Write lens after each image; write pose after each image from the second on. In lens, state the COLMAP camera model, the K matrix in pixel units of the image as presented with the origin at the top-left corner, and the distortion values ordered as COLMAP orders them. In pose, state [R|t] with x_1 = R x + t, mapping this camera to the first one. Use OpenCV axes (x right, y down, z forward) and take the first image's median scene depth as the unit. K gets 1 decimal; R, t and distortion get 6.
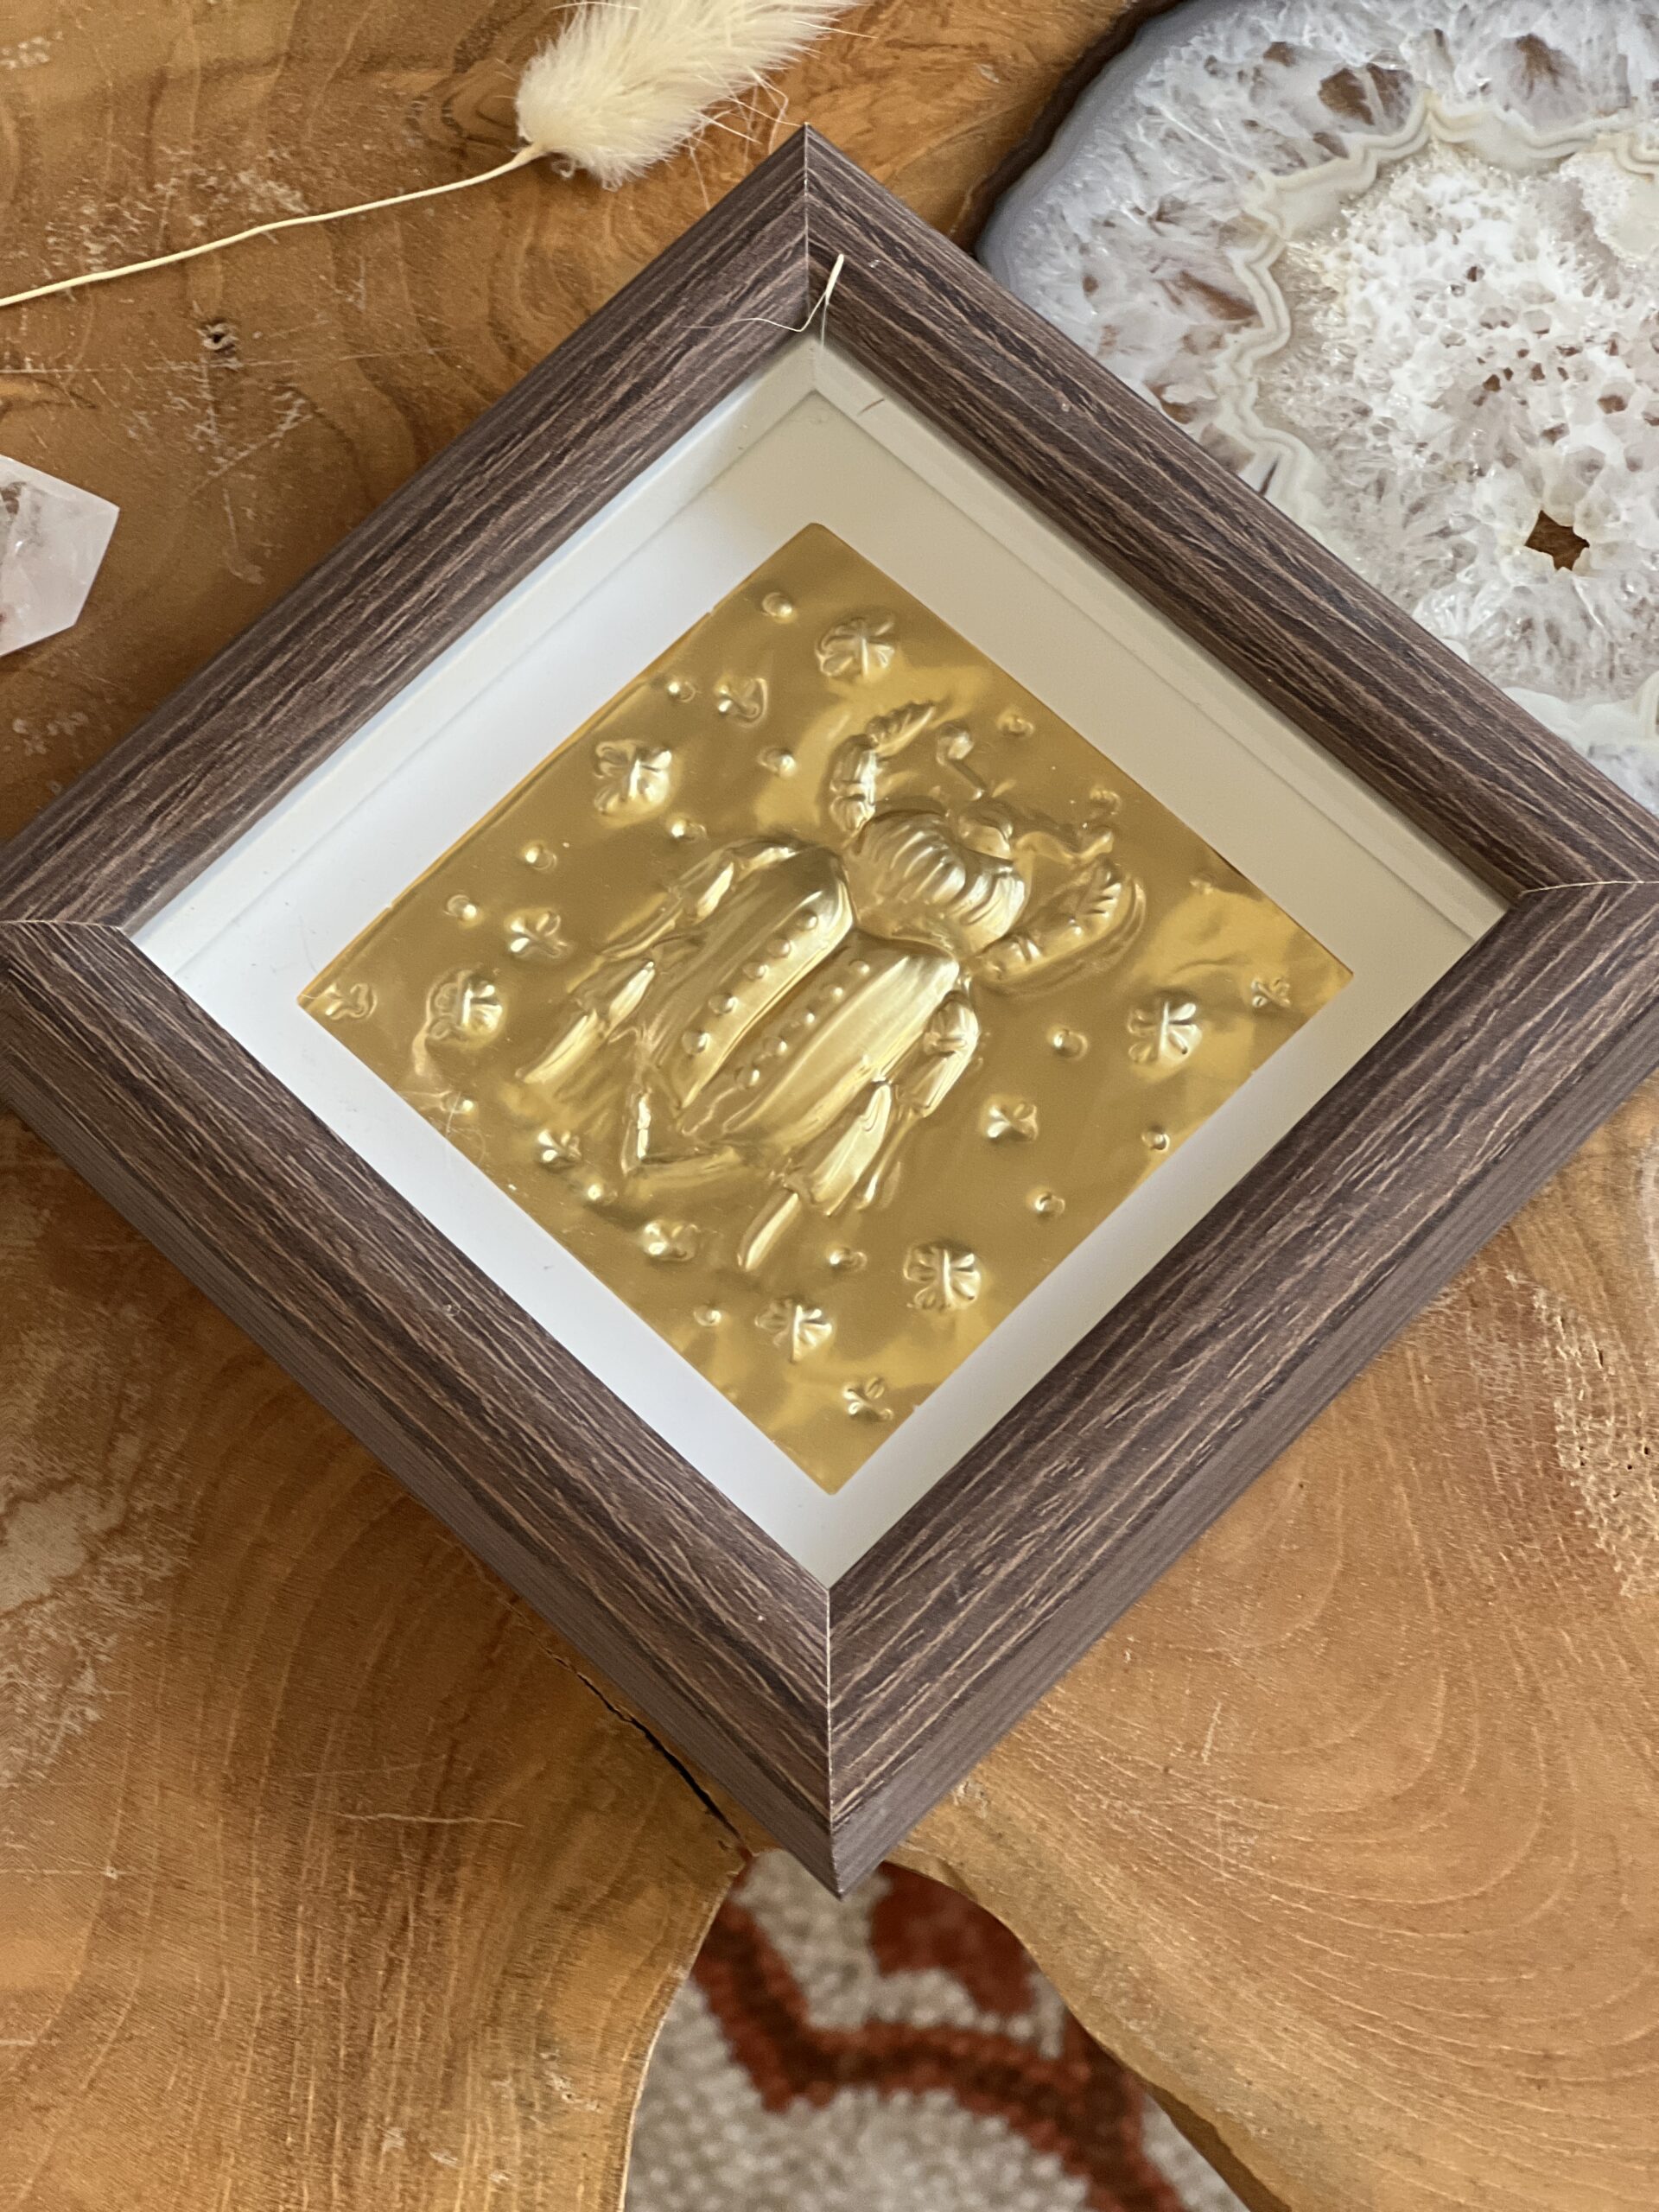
lens RADIAL K [[5095.0, 0, 826.3], [0, 5095.0, 1048.9], [0, 0, 1]] dist [-0.285273, 5.040867]
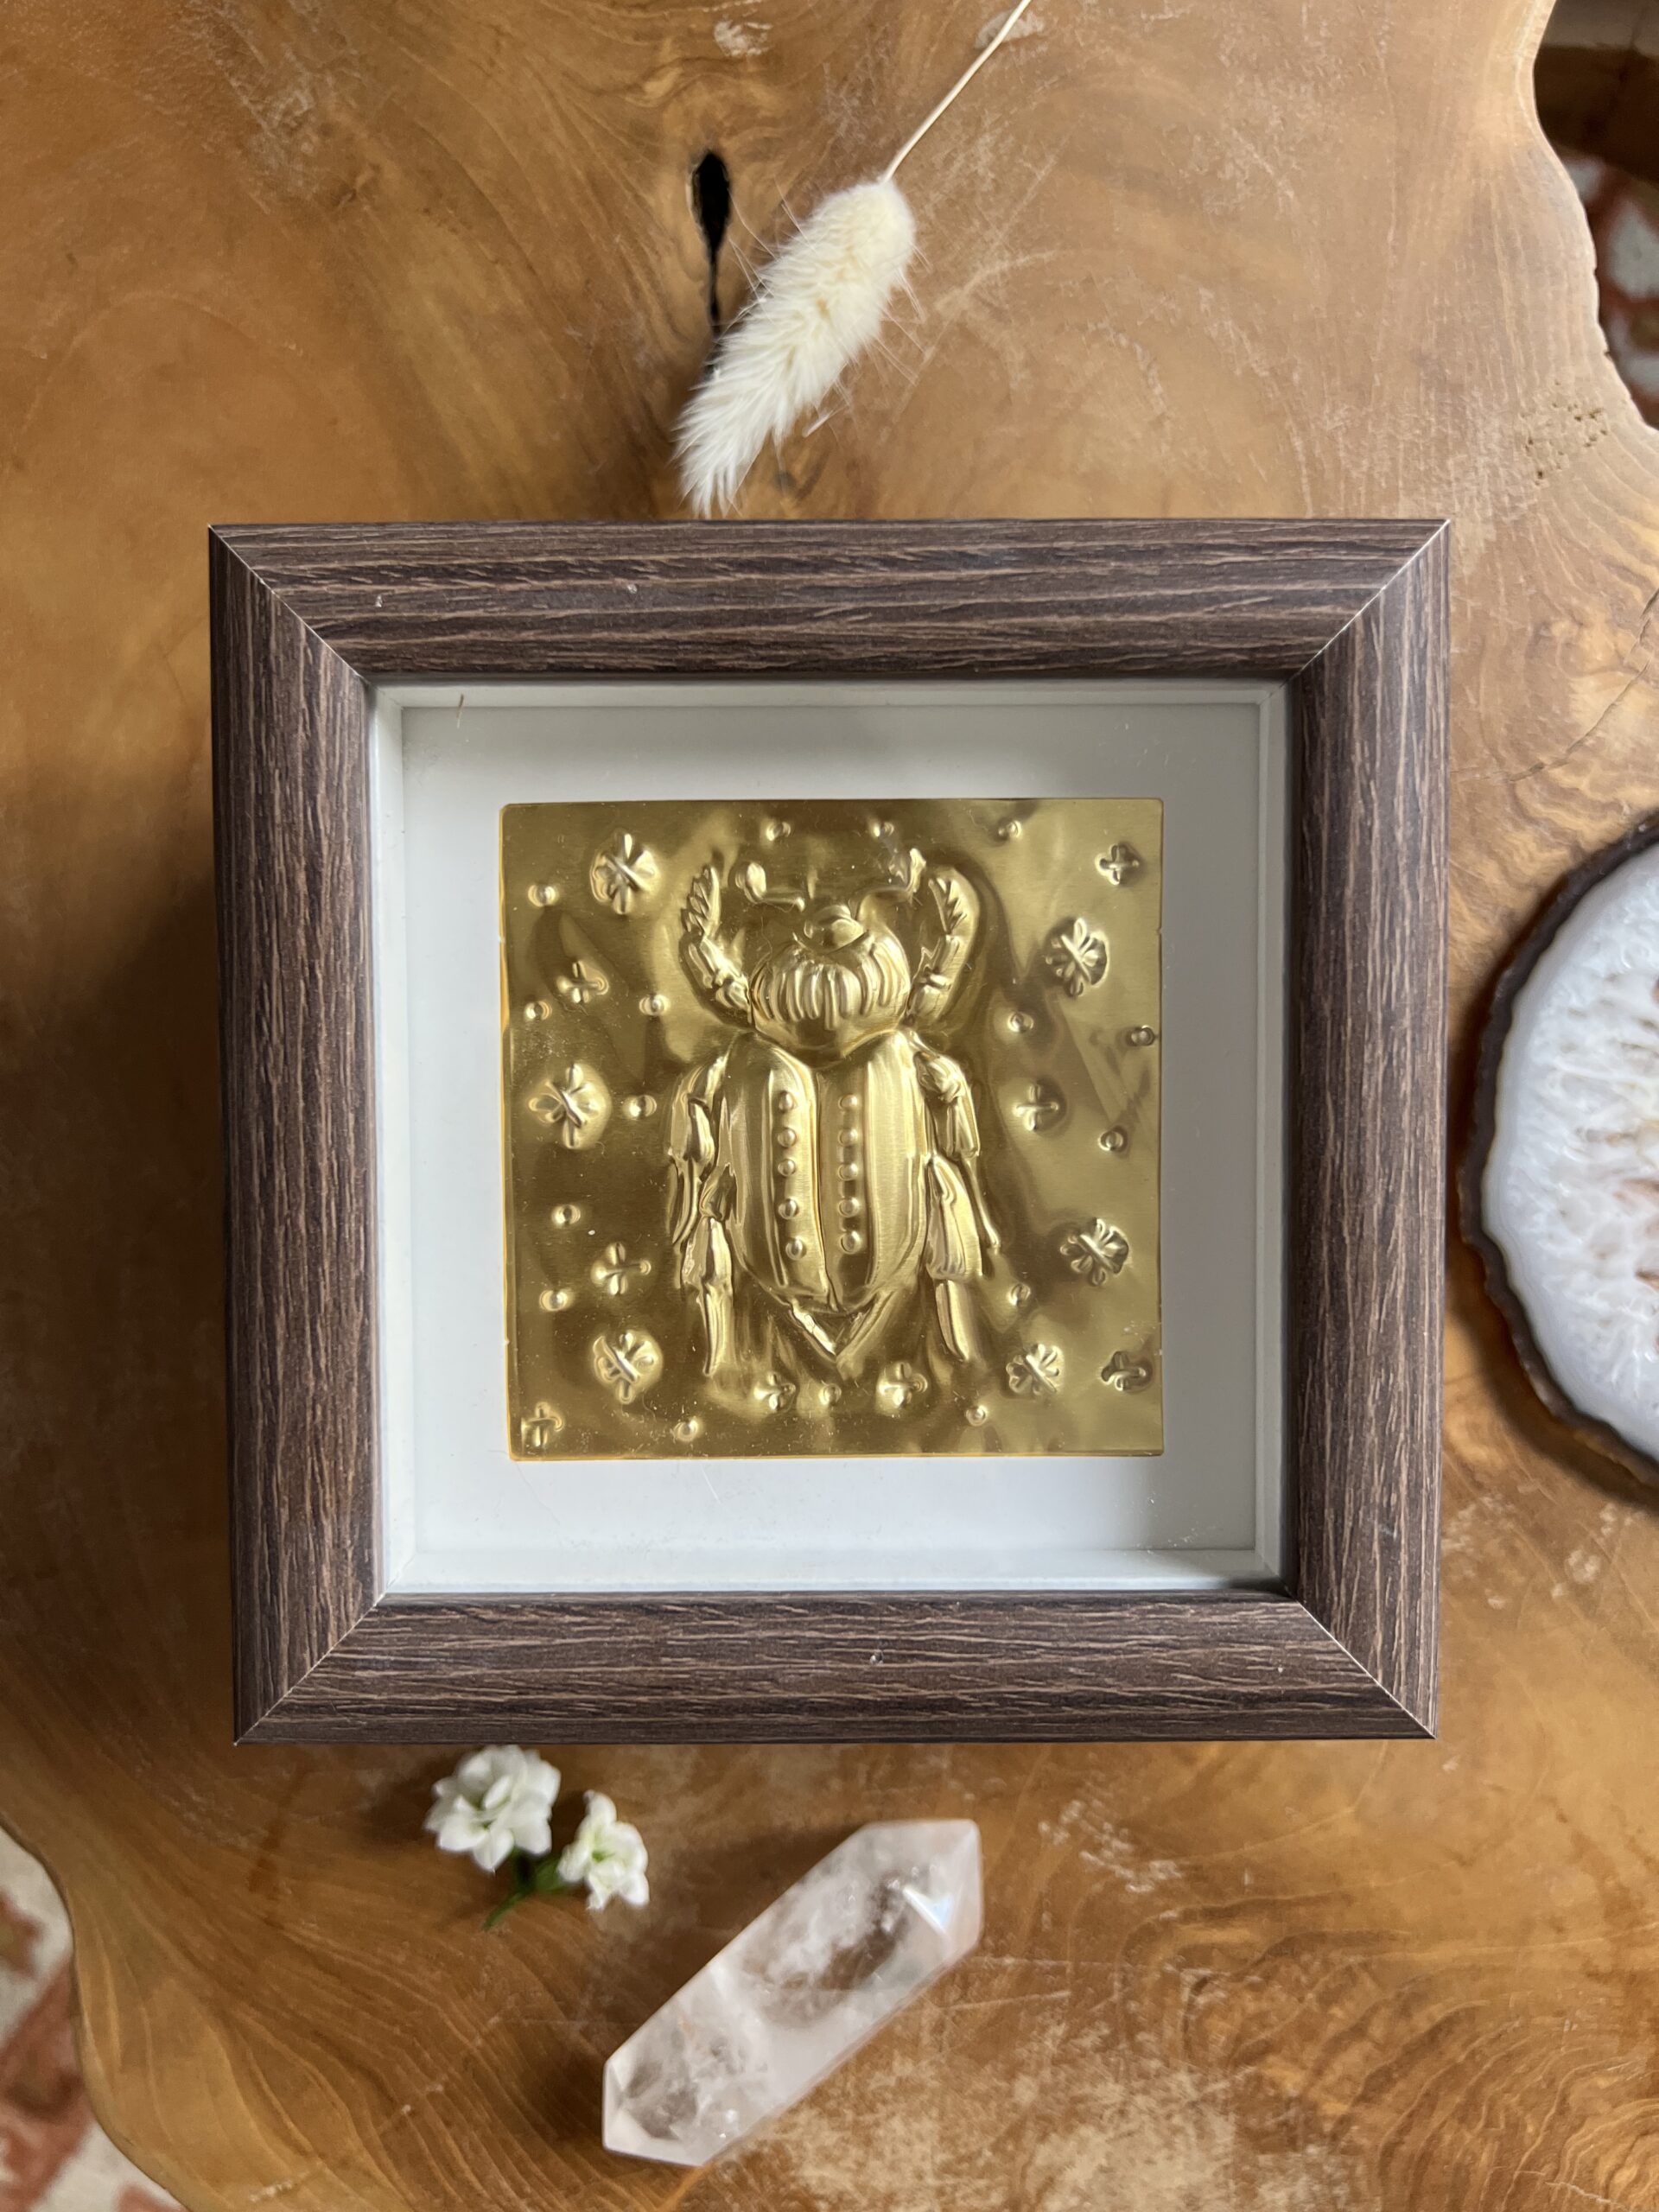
lens RADIAL K [[1610.3, 0, 843.9], [0, 1610.3, 1093.2], [0, 0, 1]] dist [0.000074, -0.003334]
pose [[0.713537, -0.700618, 0.000567, 0.006935], [0.639406, 0.651527, 0.408255, -0.167341], [-0.286400, -0.290942, 0.912868, 0.679337]]
